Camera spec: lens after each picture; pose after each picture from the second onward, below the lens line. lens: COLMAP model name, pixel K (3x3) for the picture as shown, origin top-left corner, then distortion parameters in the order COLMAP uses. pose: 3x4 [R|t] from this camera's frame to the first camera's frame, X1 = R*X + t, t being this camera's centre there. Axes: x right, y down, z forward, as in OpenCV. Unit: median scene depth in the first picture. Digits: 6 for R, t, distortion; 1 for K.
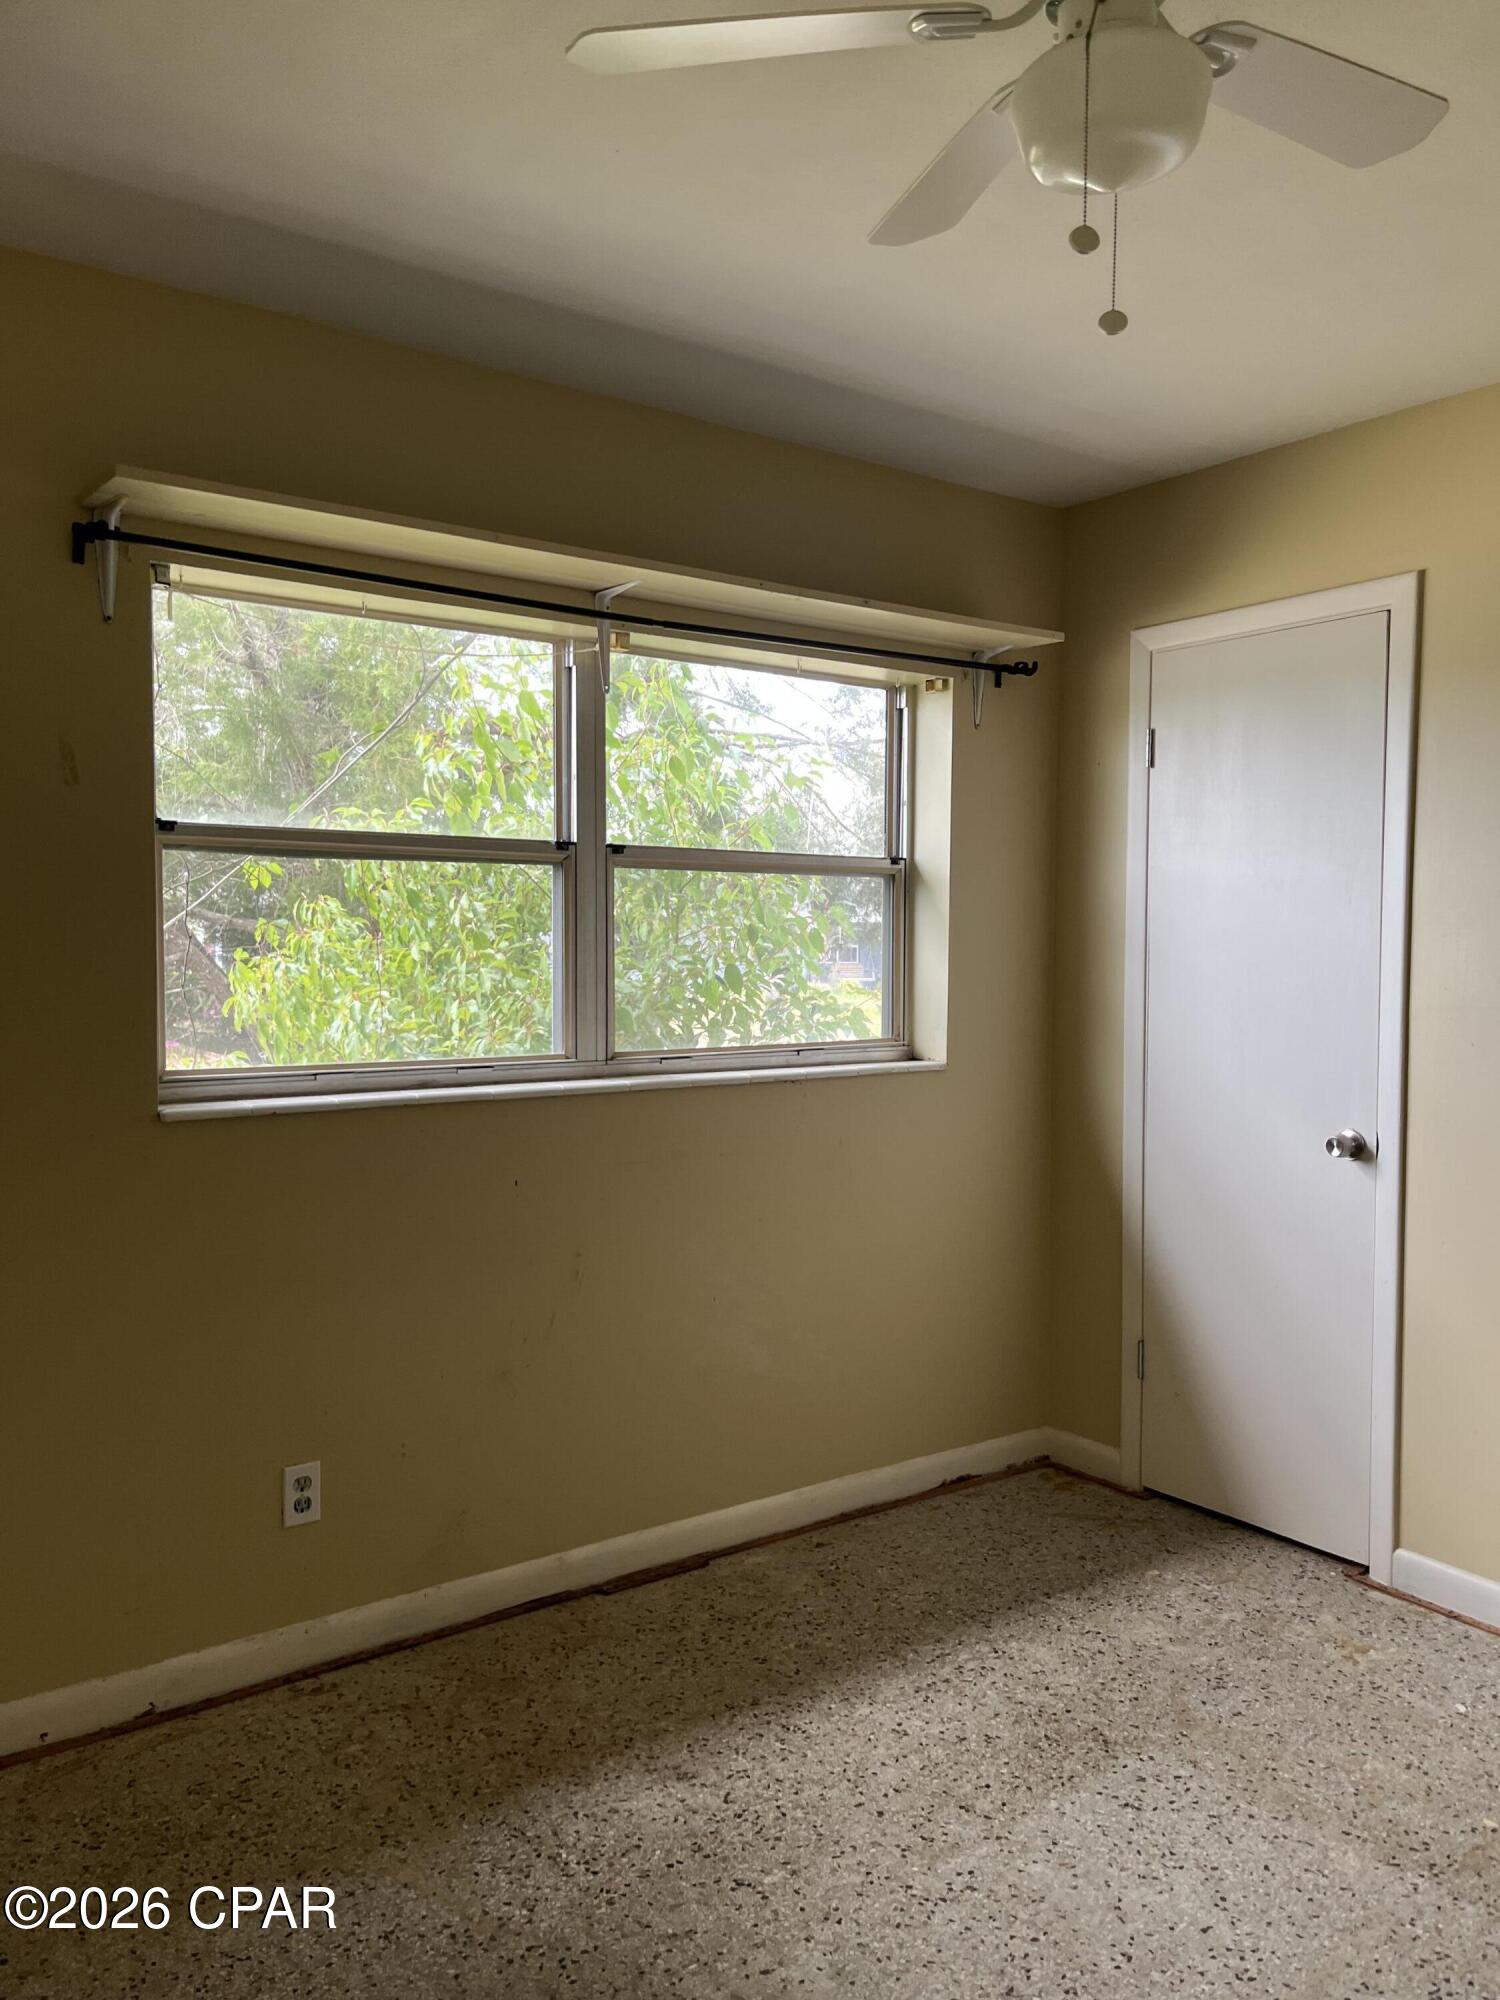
lens RADIAL K [[1537.9, 0, 750.0], [0, 1537.9, 1000.0], [0, 0, 1]] dist [0.012045, -0.000635]
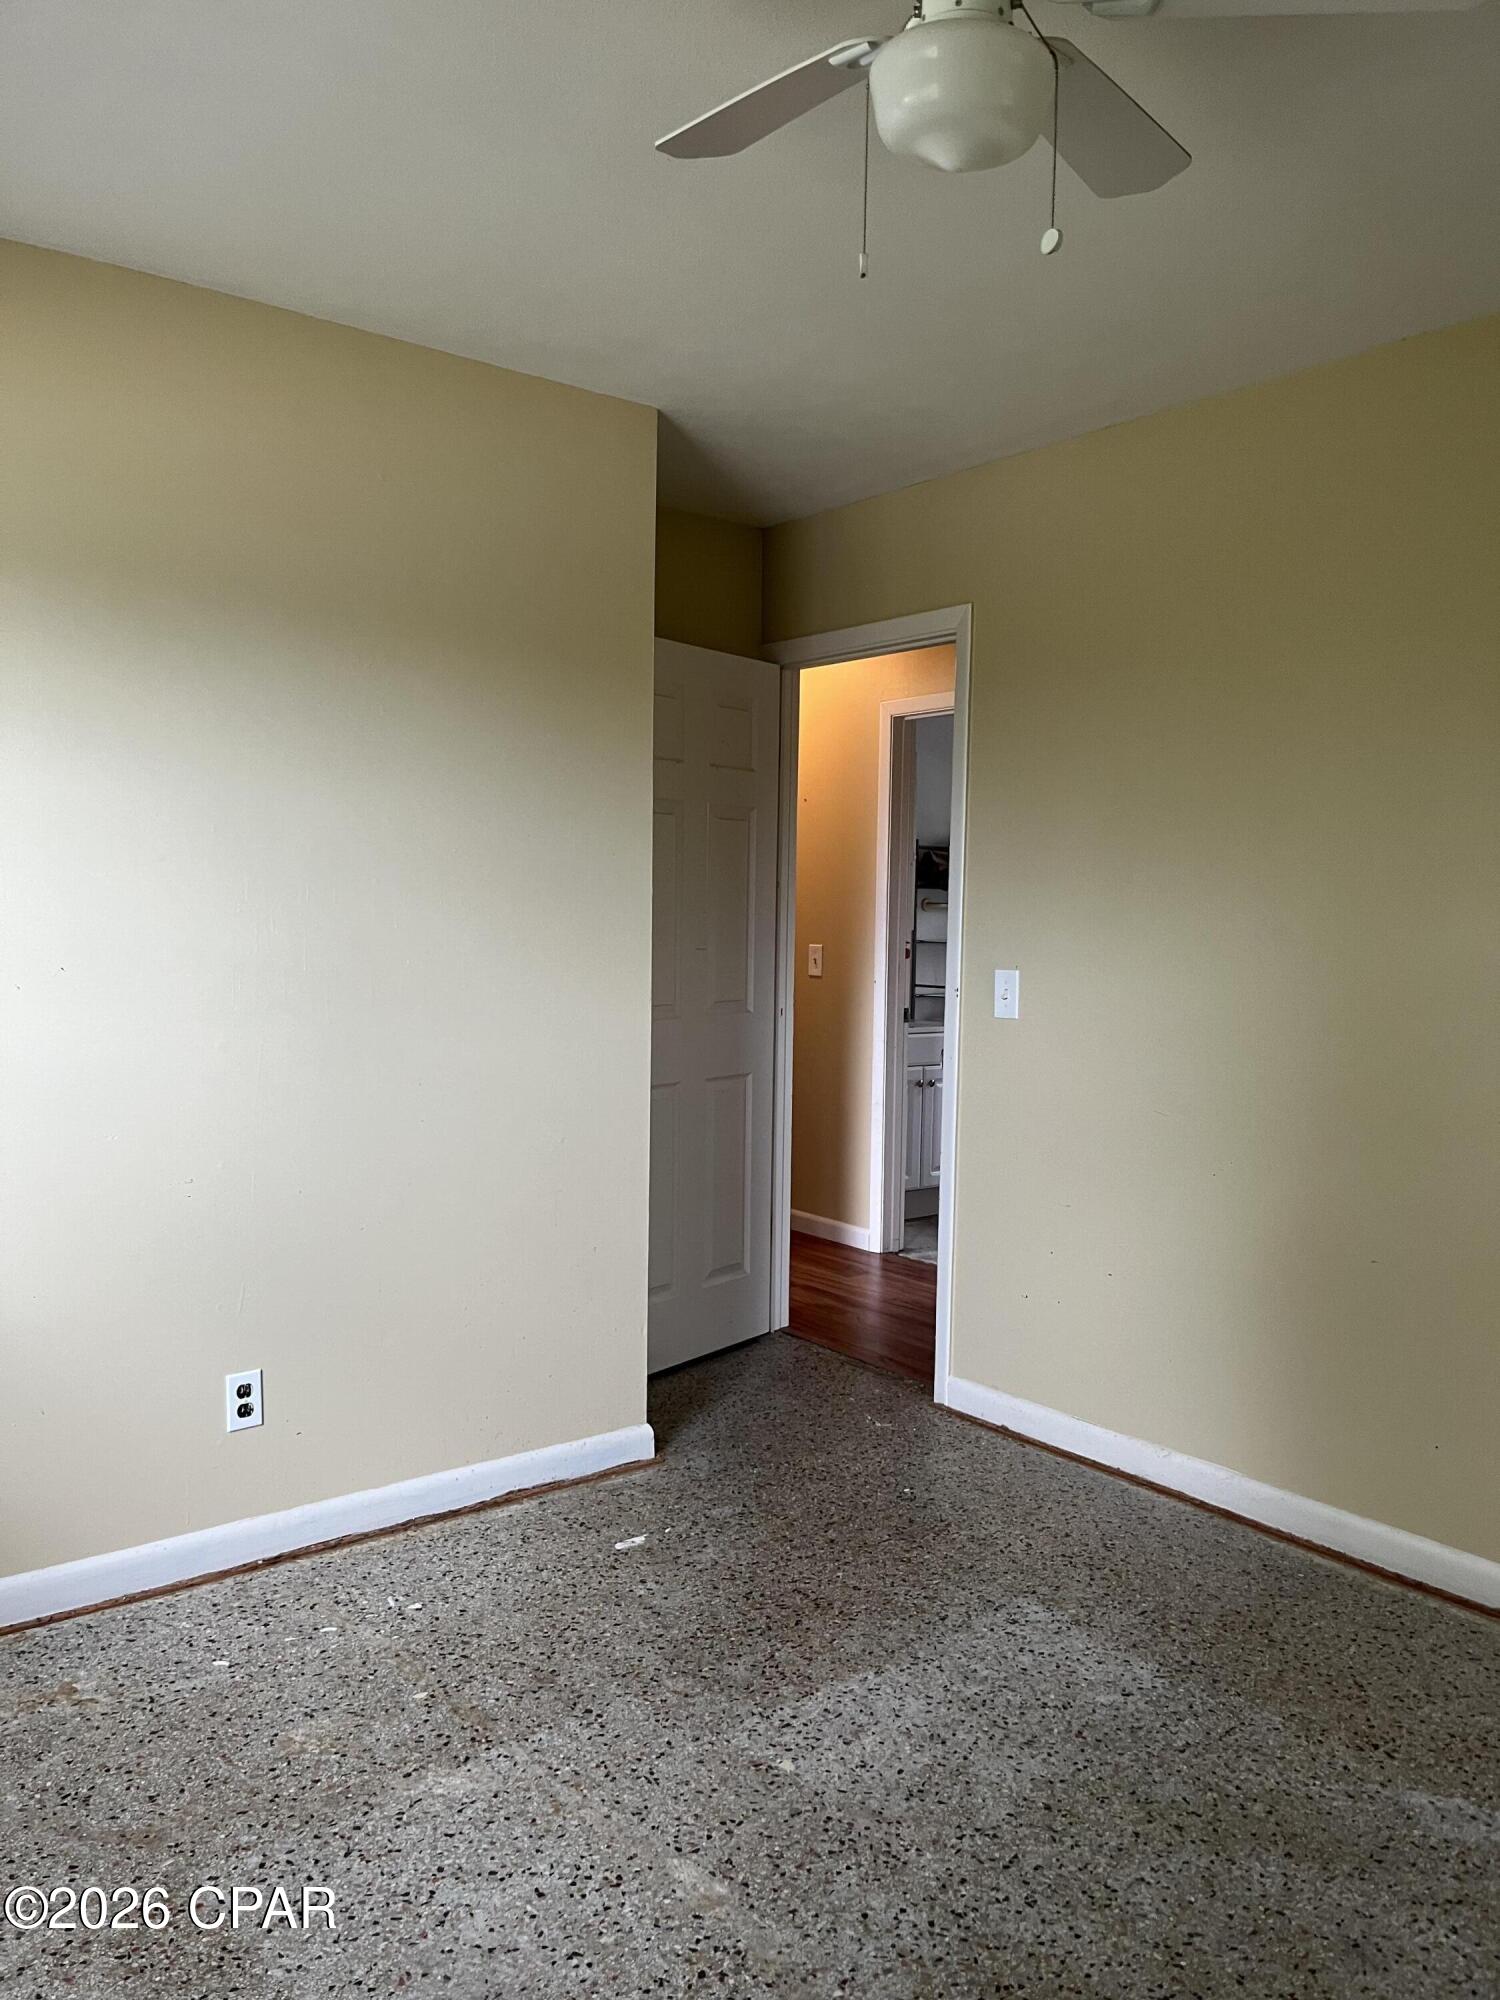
lens RADIAL K [[1537.9, 0, 750.0], [0, 1537.9, 1000.0], [0, 0, 1]] dist [0.012045, -0.000635]
pose [[-0.029733, -0.063916, 0.997512, -0.503951], [0.027324, 0.997529, 0.064731, -0.015892], [-0.999184, 0.029180, -0.027913, 0.685785]]
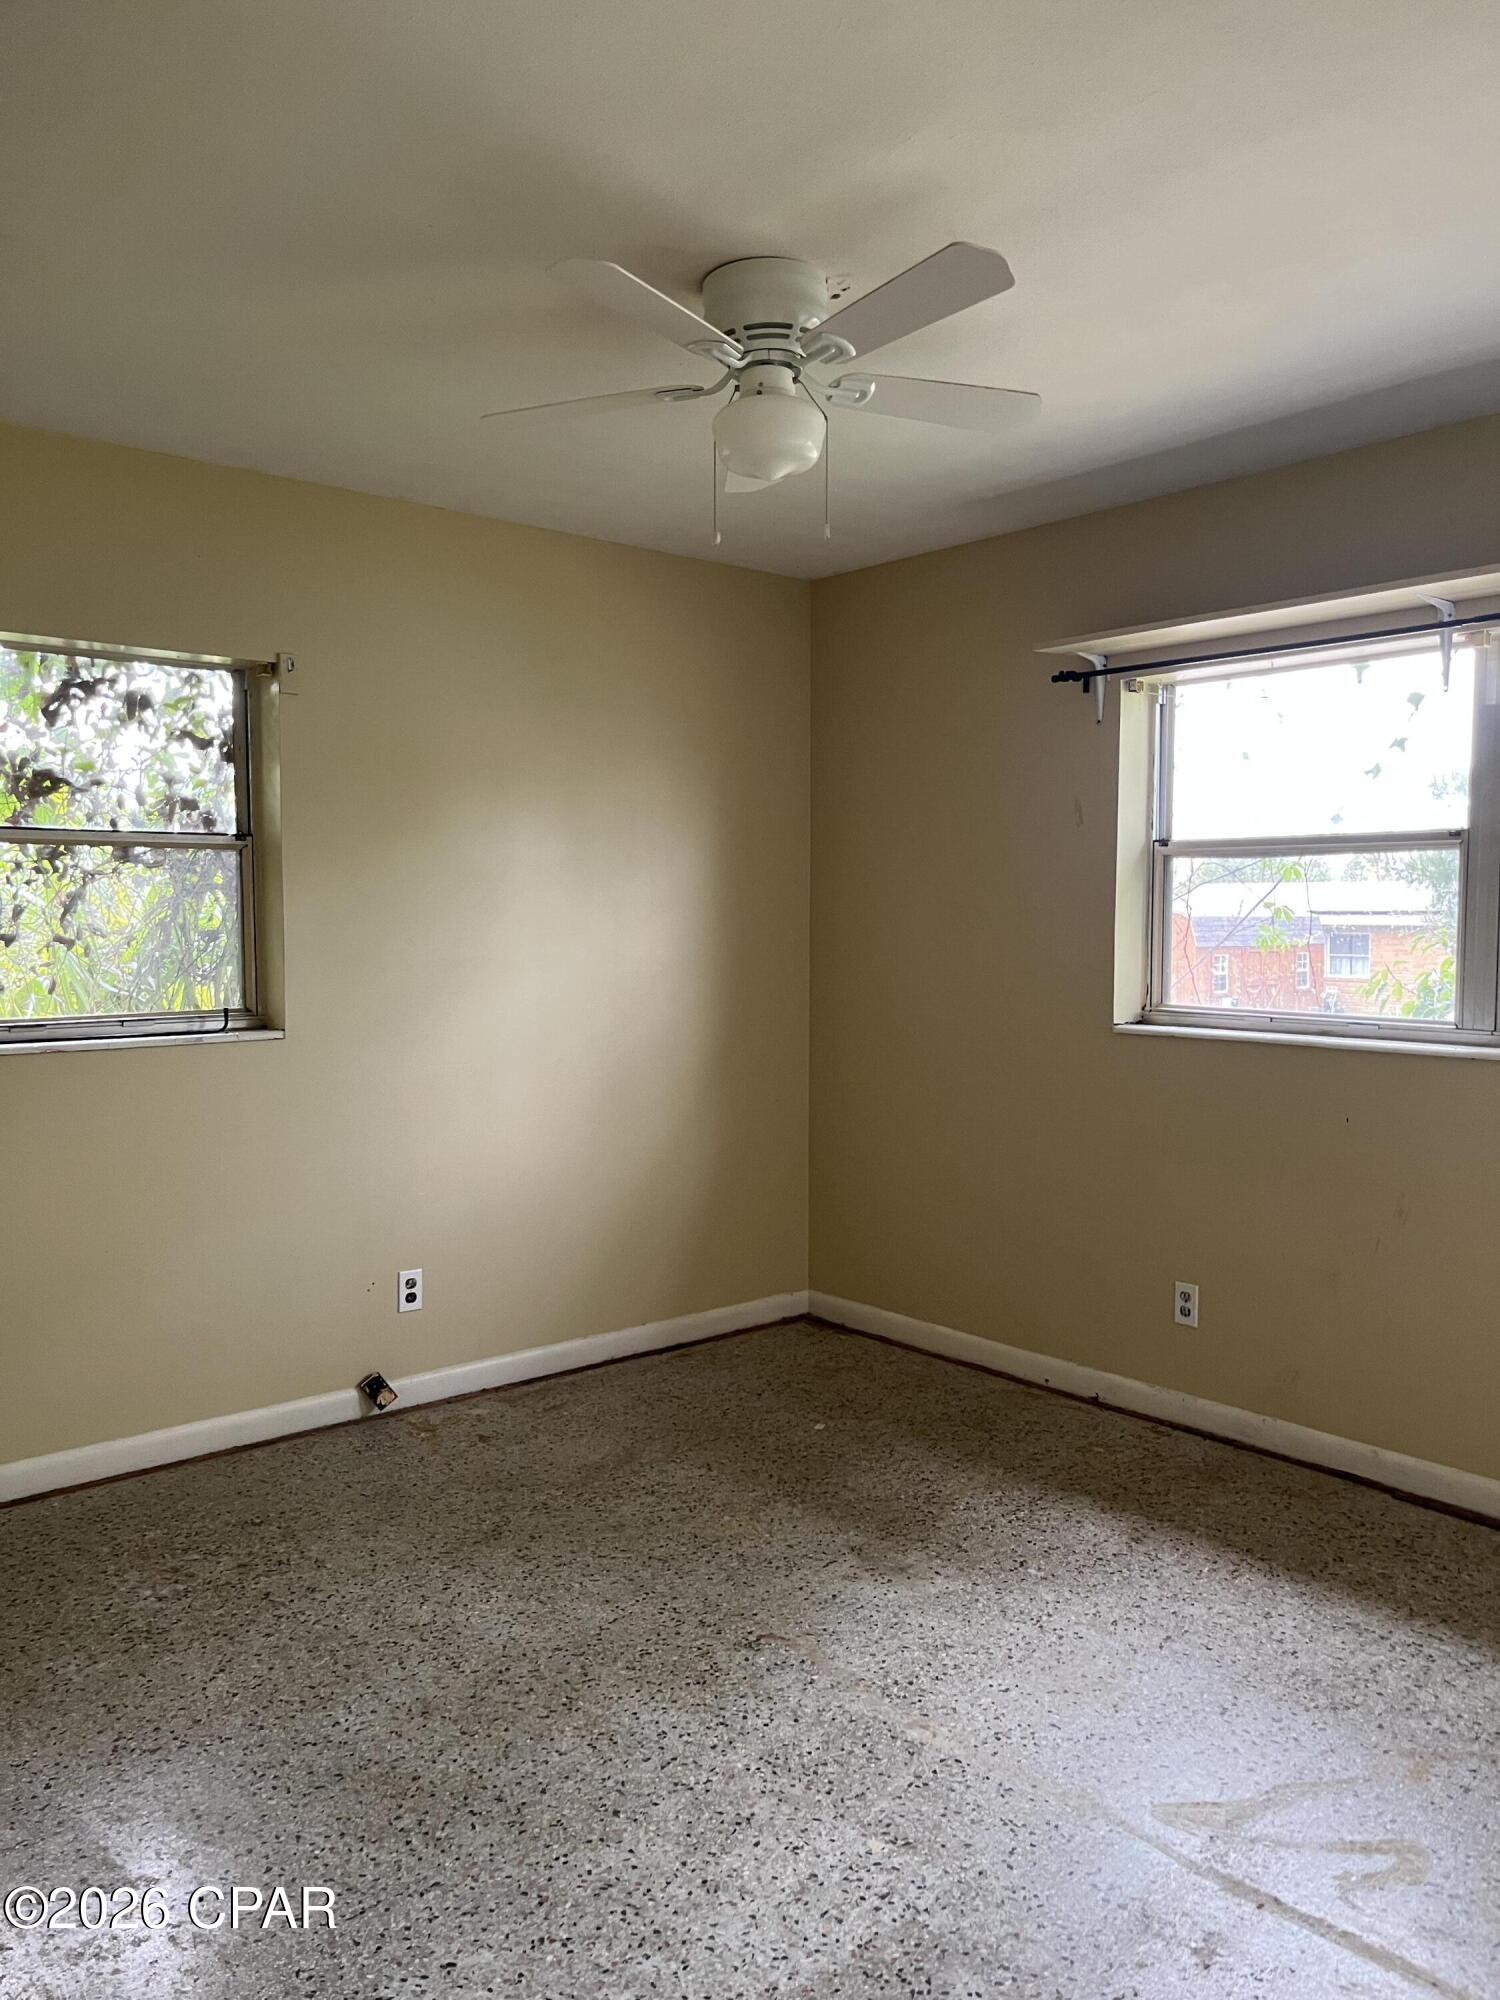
lens RADIAL K [[1537.9, 0, 750.0], [0, 1537.9, 1000.0], [0, 0, 1]] dist [0.012045, -0.000635]
pose [[0.065133, 0.053552, -0.996439, 1.146349], [-0.044008, 0.997742, 0.050745, -0.017388], [0.996906, 0.040546, 0.067343, 0.510506]]
